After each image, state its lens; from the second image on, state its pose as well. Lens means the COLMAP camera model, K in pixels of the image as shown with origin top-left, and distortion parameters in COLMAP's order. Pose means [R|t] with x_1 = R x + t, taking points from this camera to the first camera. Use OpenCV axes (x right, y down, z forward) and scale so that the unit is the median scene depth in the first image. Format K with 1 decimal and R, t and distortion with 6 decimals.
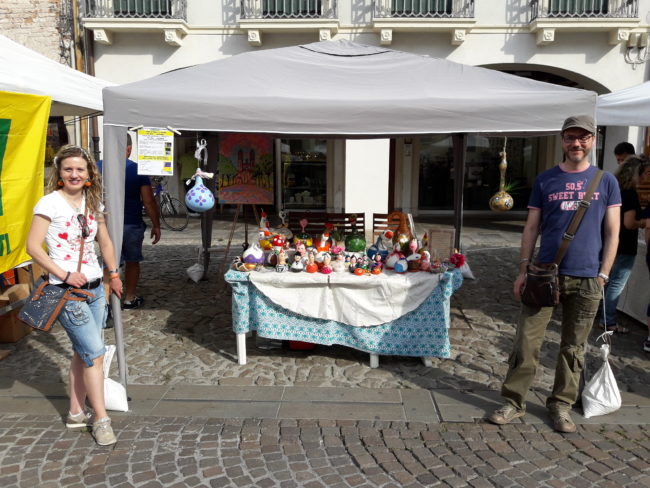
lens RADIAL K [[527.0, 0, 325.0], [0, 527.0, 244.0], [0, 0, 1]] dist [-0.003772, -0.019731]
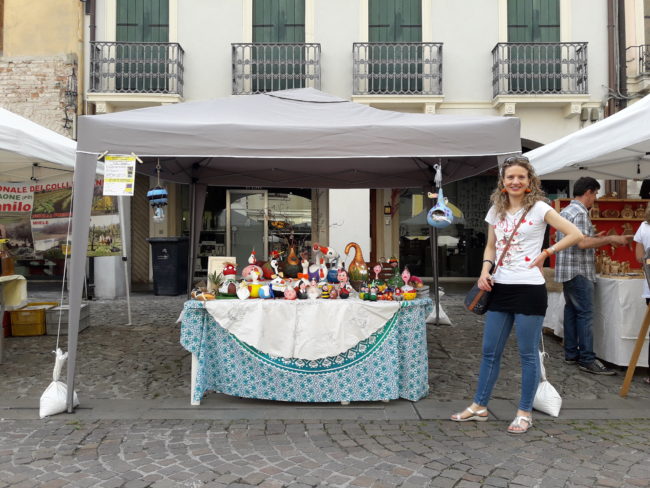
lens RADIAL K [[527.0, 0, 325.0], [0, 527.0, 244.0], [0, 0, 1]] dist [-0.003772, -0.019731]
pose [[0.999541, -0.002952, 0.030167, -0.000017], [0.008107, 0.985025, -0.172219, 0.128527], [-0.029207, 0.172384, 0.984597, -0.064924]]
